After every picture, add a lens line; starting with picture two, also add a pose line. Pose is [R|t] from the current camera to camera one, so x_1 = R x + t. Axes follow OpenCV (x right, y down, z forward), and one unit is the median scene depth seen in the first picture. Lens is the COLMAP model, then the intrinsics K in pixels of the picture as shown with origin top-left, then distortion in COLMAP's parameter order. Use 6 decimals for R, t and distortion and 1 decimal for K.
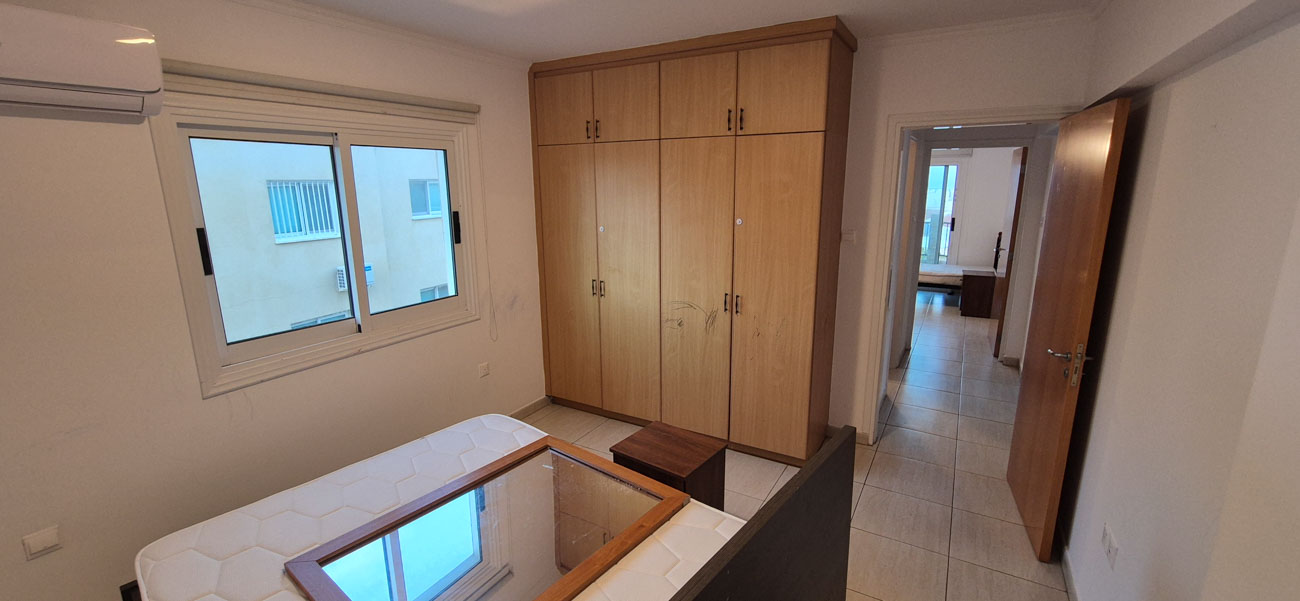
lens RADIAL K [[532.6, 0, 647.4], [0, 532.6, 299.7], [0, 0, 1]] dist [-0.000054, 0.000582]
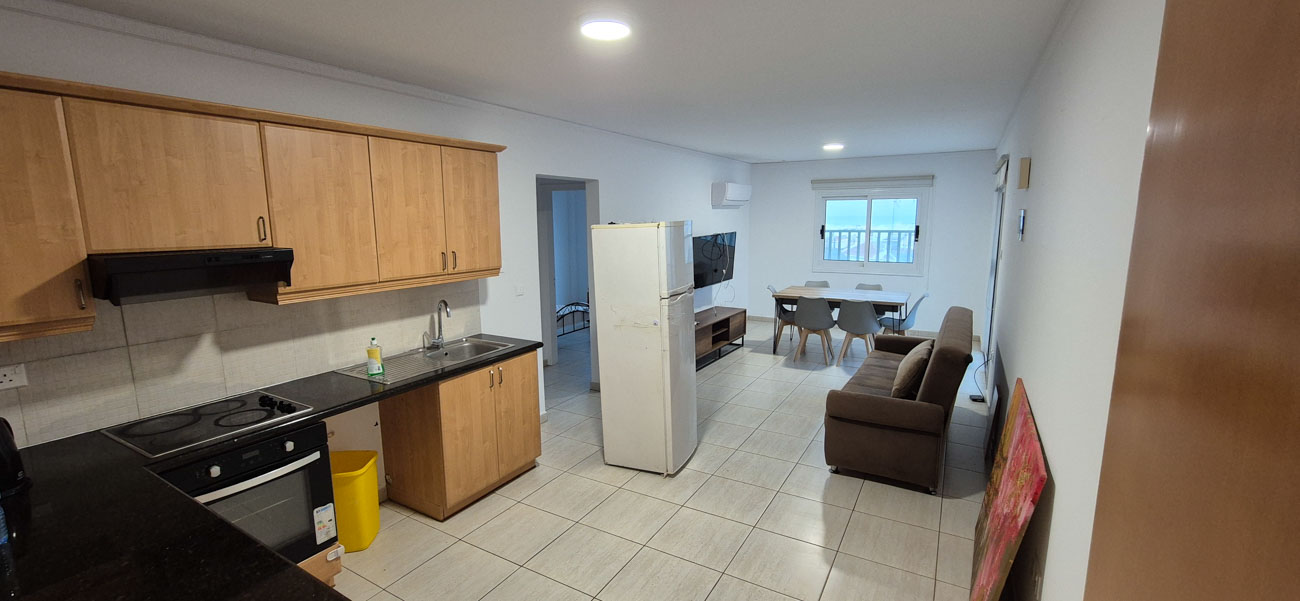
lens RADIAL K [[531.5, 0, 650.0], [0, 531.5, 300.5], [0, 0, 1]] dist [-0.002406, 0.000153]
pose [[0.011519, 0.165769, -0.986097, 2.591019], [-0.208815, 0.964819, 0.159753, 0.025894], [0.977887, 0.204072, 0.045729, -0.188433]]
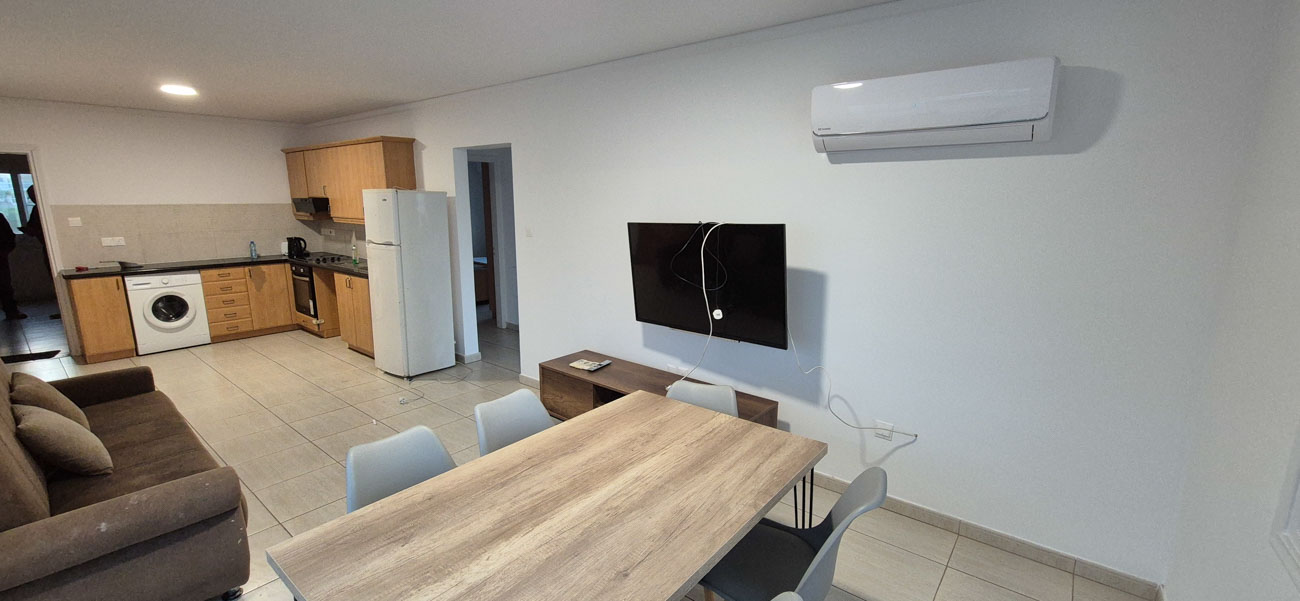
lens RADIAL K [[532.6, 0, 647.4], [0, 532.6, 299.7], [0, 0, 1]] dist [-0.000054, 0.000582]
pose [[-0.989873, -0.021401, 0.140337, -0.255352], [0.036431, 0.917168, 0.396832, -0.268252], [-0.137205, 0.397926, -0.907100, 1.409876]]
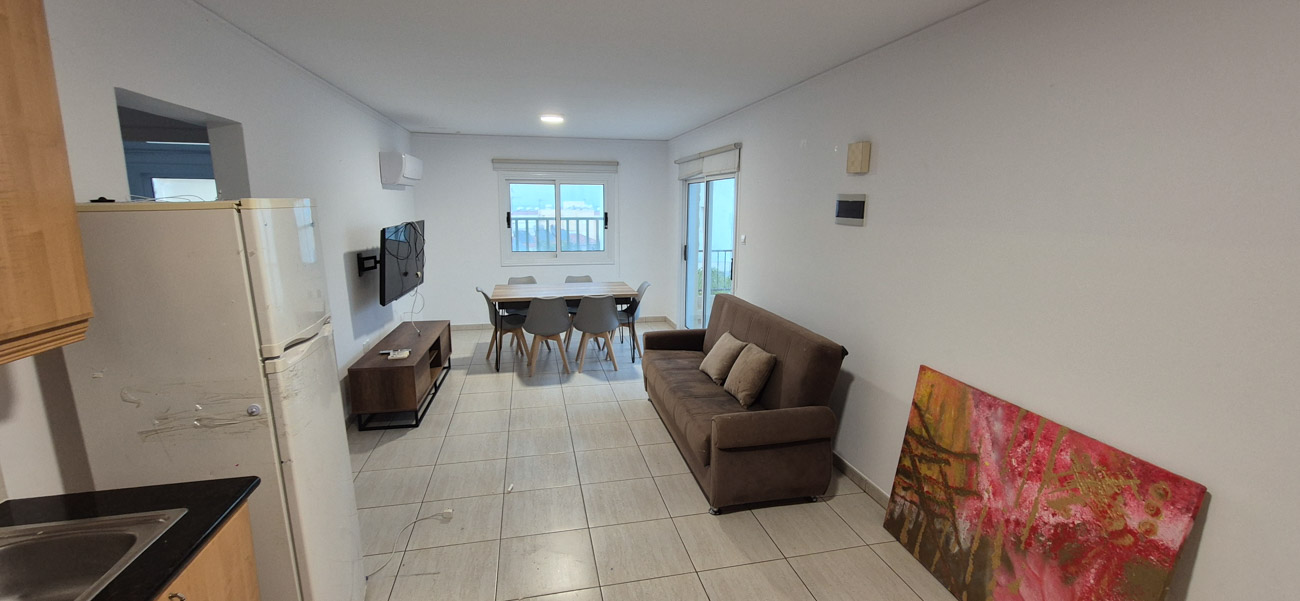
lens RADIAL K [[532.6, 0, 647.4], [0, 532.6, 299.7], [0, 0, 1]] dist [-0.000054, 0.000582]
pose [[0.688288, 0.140702, -0.711662, 1.888422], [-0.169371, 0.985066, 0.030948, 0.129624], [0.705388, 0.099234, 0.701840, -0.530794]]
